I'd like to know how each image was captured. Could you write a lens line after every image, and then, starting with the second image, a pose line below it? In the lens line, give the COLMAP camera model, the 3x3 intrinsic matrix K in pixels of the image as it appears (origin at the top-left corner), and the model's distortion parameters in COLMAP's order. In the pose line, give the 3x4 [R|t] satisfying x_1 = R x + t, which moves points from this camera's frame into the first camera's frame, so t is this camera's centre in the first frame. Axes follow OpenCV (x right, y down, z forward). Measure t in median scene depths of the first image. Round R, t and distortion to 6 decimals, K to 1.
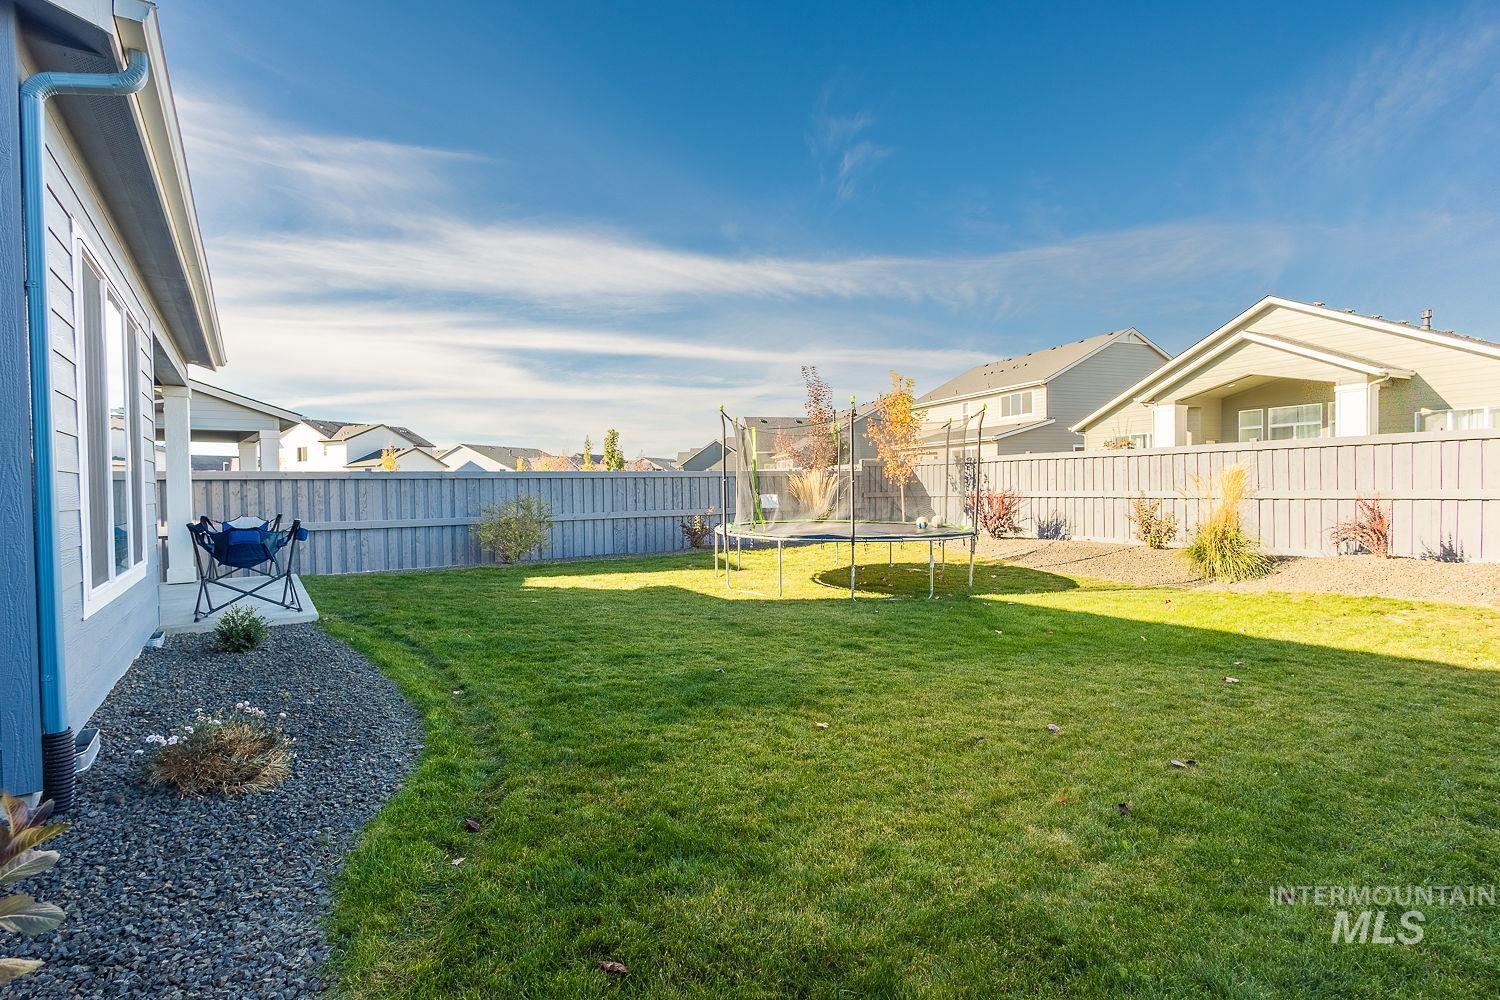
lens RADIAL K [[718.1, 0, 755.1], [0, 718.1, 501.6], [0, 0, 1]] dist [0.002889, -0.000911]
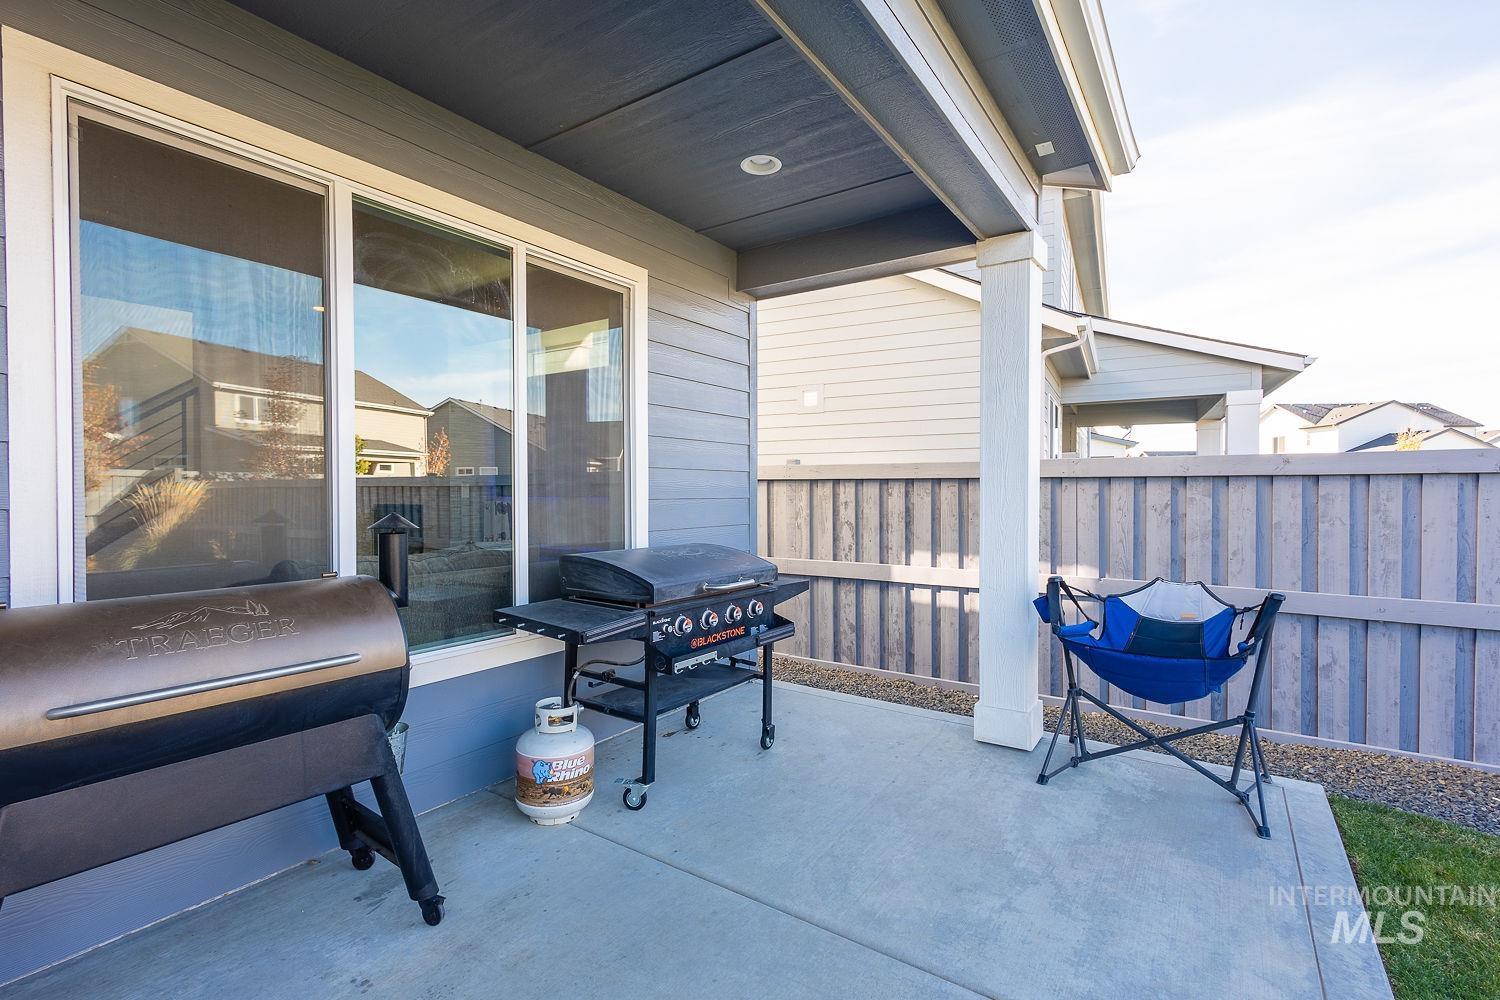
lens RADIAL K [[694.4, 0, 750.0], [0, 694.4, 500.0], [0, 0, 1]] dist [0.007799, -0.000255]
pose [[0.357473, 0.030416, -0.933428, -0.286418], [-0.024232, 0.999435, 0.023287, -0.013847], [0.933609, 0.014295, 0.358008, 0.422759]]
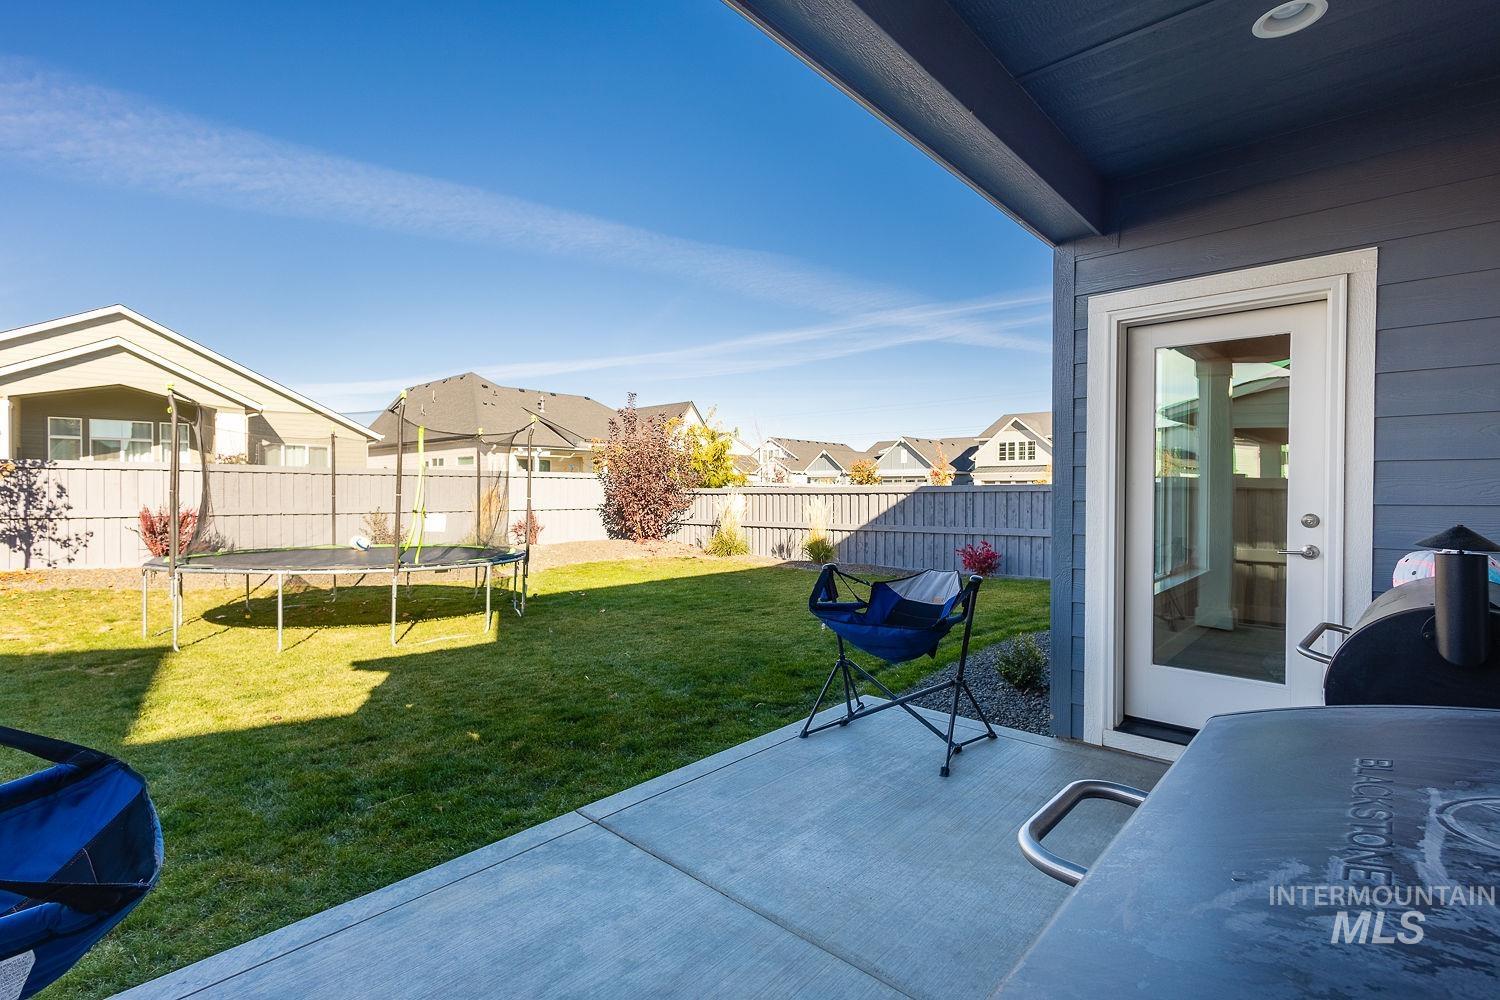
lens RADIAL K [[694.4, 0, 750.0], [0, 694.4, 500.0], [0, 0, 1]] dist [0.007799, -0.000255]
pose [[-0.226927, 0.003654, 0.973905, -0.509844], [0.019422, 0.999811, 0.000775, -0.011751], [-0.973718, 0.019091, -0.226955, 0.523976]]
